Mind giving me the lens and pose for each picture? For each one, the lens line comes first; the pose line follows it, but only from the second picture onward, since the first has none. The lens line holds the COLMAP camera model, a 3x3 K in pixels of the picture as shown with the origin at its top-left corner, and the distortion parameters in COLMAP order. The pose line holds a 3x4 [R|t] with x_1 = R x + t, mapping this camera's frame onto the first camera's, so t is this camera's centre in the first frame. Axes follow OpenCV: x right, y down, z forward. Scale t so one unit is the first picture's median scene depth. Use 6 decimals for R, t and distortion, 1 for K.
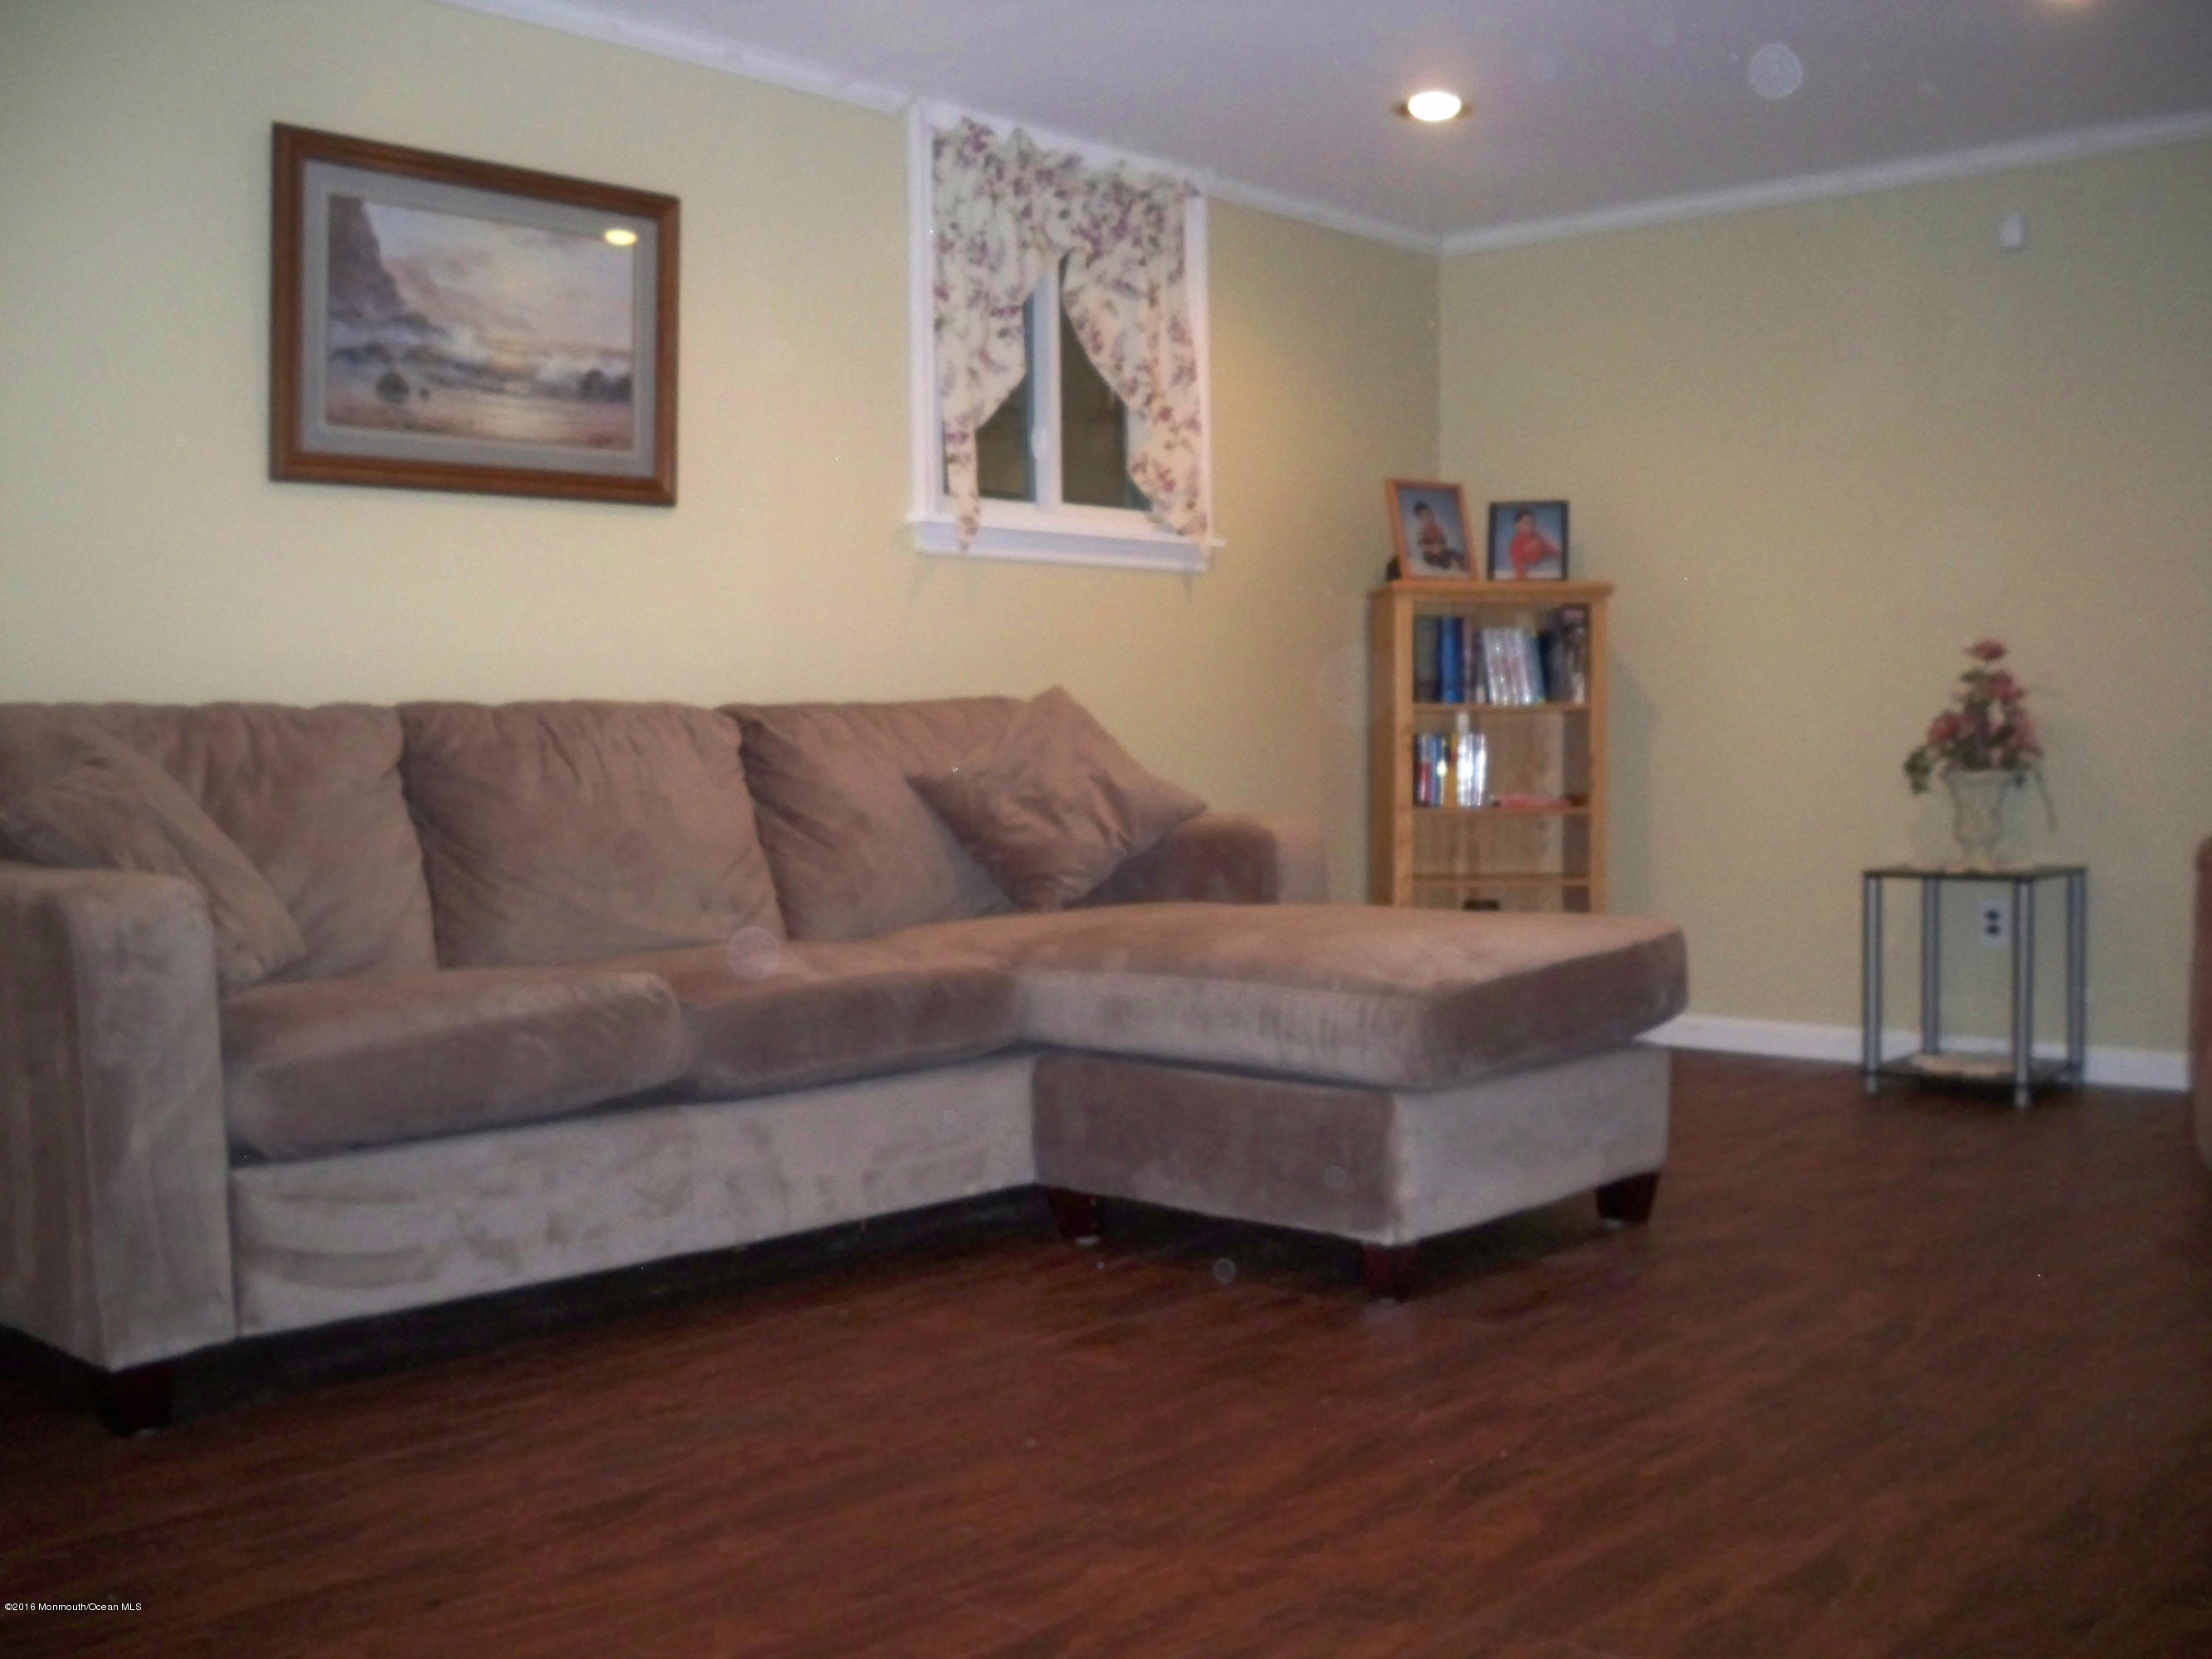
lens RADIAL K [[2309.4, 0, 1106.0], [0, 2309.4, 829.5], [0, 0, 1]] dist [-0.134346, 0.100690]
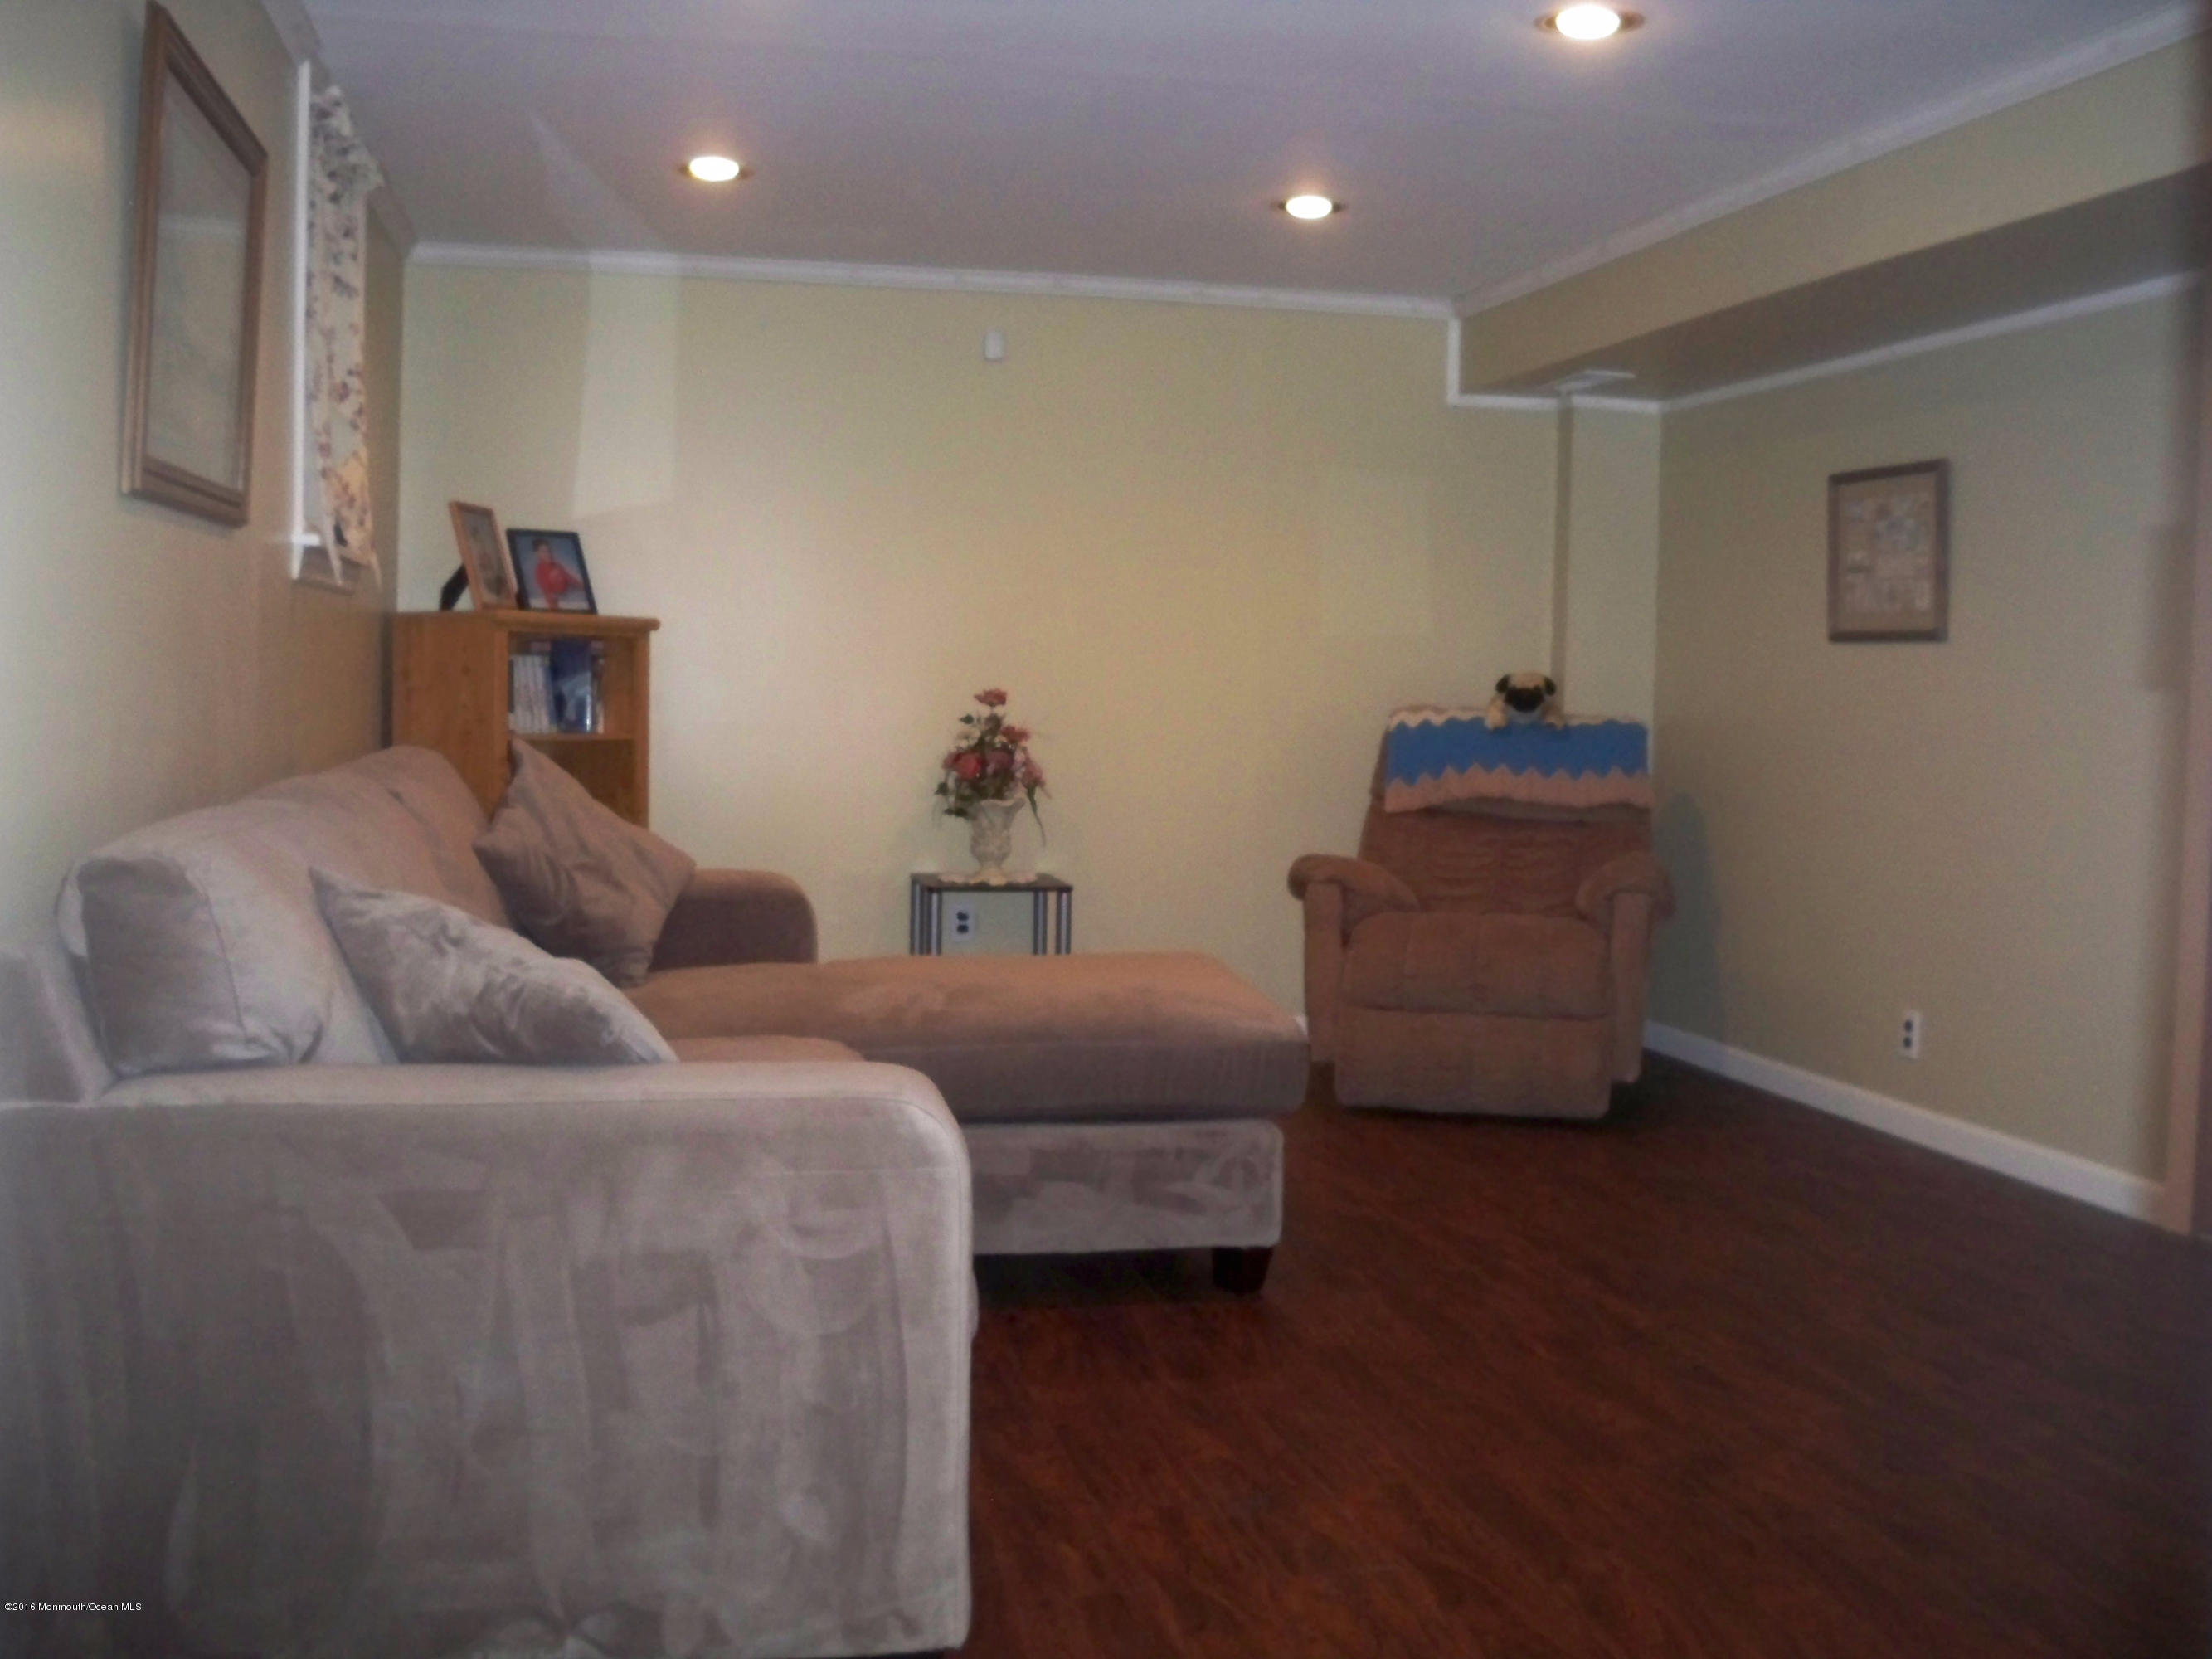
lens RADIAL K [[2309.4, 0, 1106.0], [0, 2309.4, 829.5], [0, 0, 1]] dist [-0.134346, 0.100690]
pose [[0.576965, -0.030186, 0.816211, -0.560117], [0.010856, 0.999512, 0.029292, -0.043148], [-0.816697, -0.008040, 0.577011, 0.244714]]
